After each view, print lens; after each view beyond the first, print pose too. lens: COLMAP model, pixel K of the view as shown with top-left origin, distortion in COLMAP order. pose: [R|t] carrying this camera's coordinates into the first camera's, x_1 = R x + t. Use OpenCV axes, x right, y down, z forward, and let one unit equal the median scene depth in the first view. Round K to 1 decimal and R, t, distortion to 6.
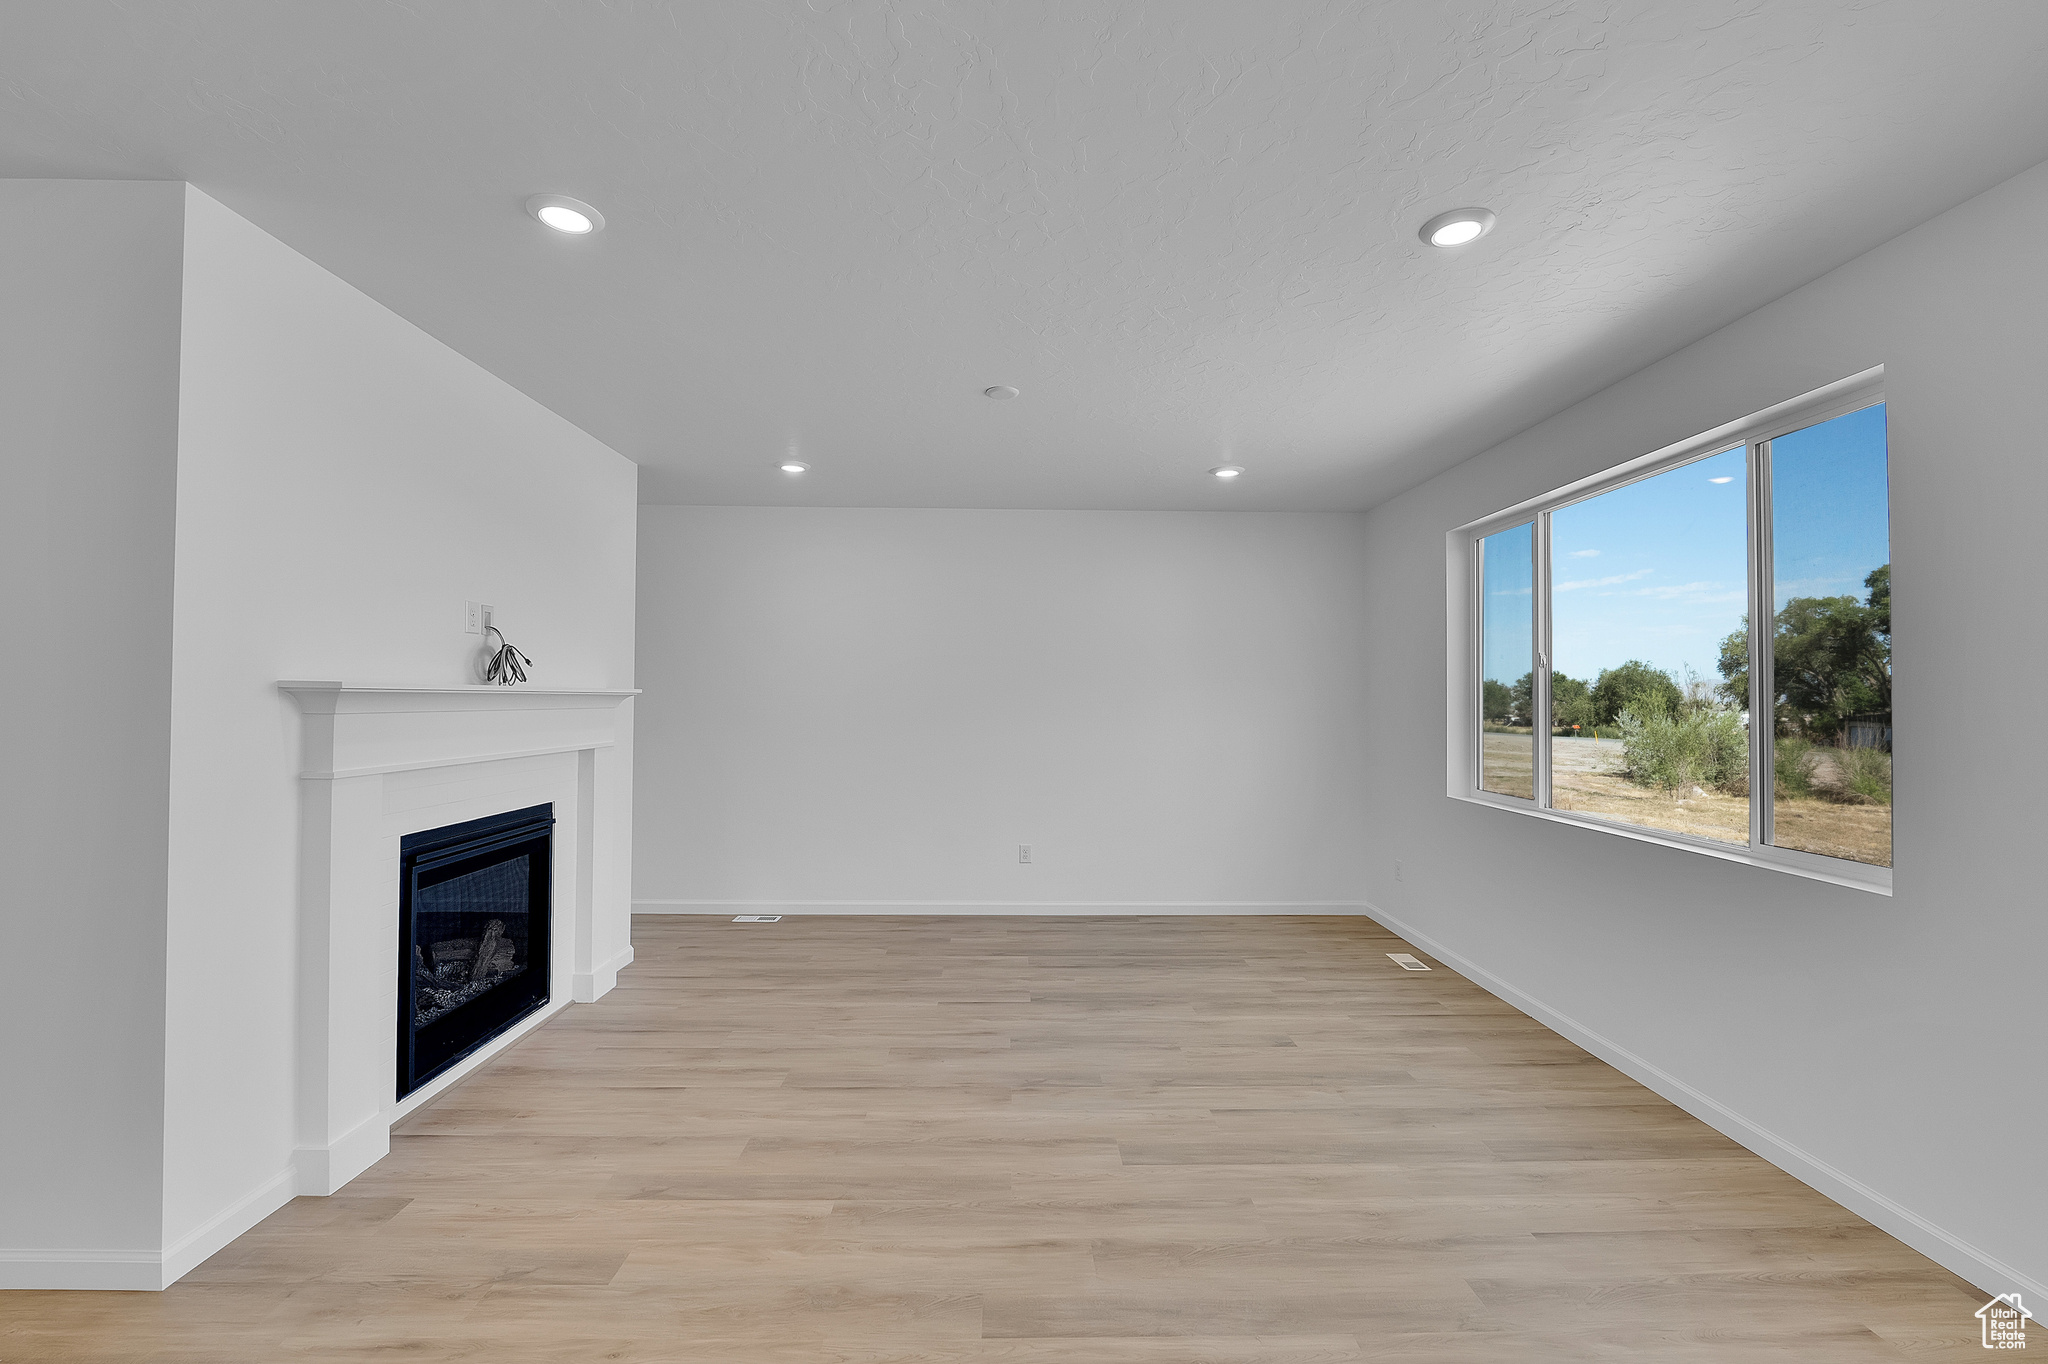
lens RADIAL K [[854.1, 0, 1024.0], [0, 854.1, 682.0], [0, 0, 1]] dist [-0.011122, 0.000661]
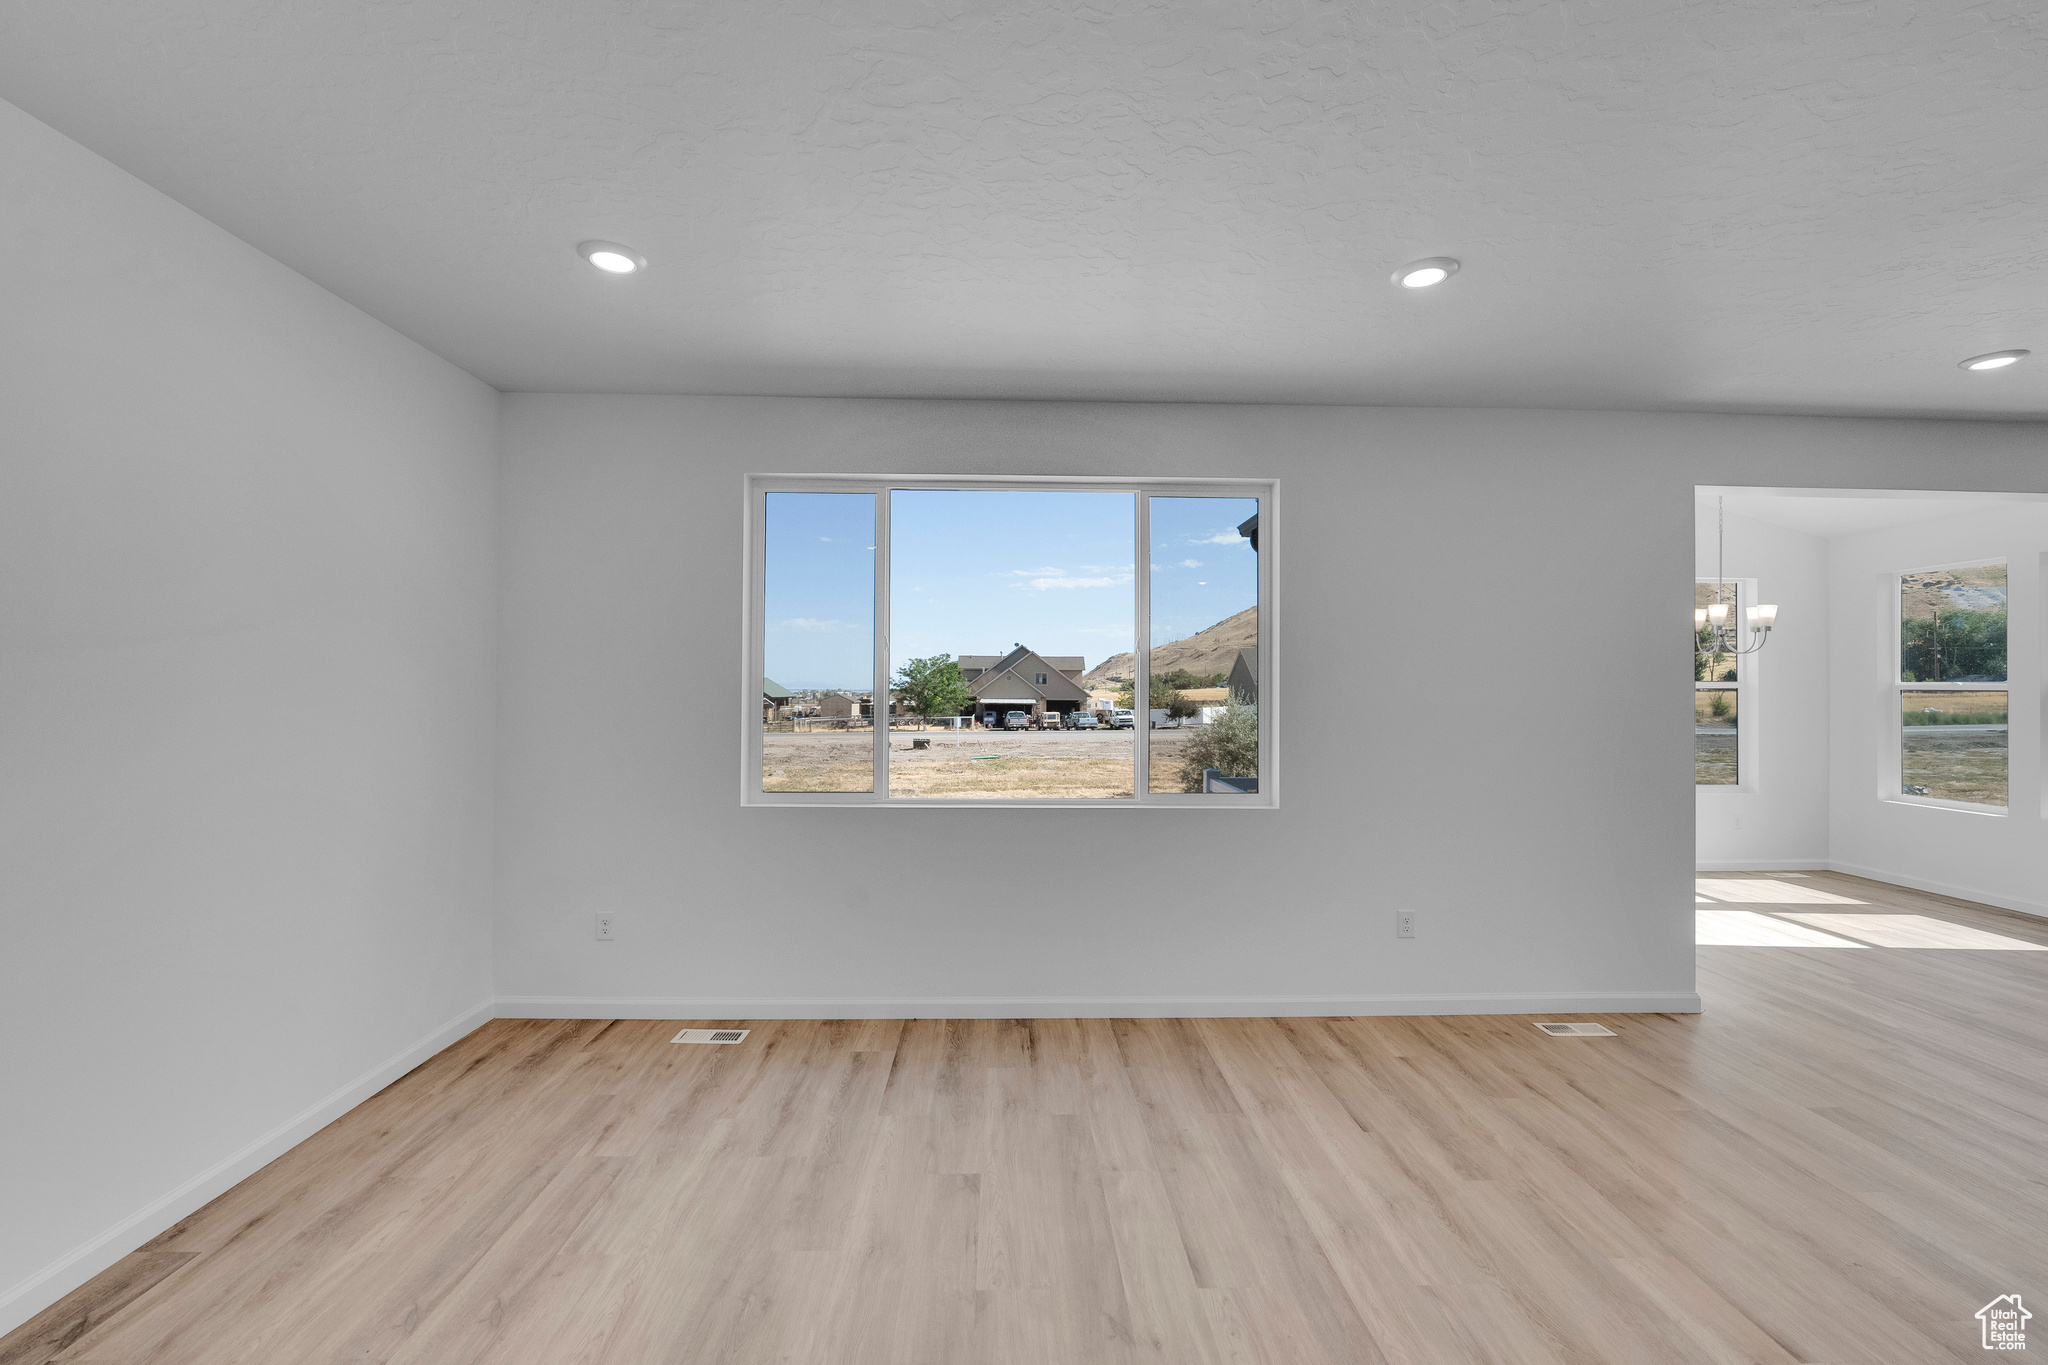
lens RADIAL K [[854.1, 0, 1024.0], [0, 854.1, 682.5], [0, 0, 1]] dist [-0.011122, 0.000661]
pose [[-0.011432, 0.001541, 0.999933, -0.391826], [-0.026745, 0.999641, -0.001846, 0.017659], [-0.999577, -0.026764, -0.011387, 0.981289]]
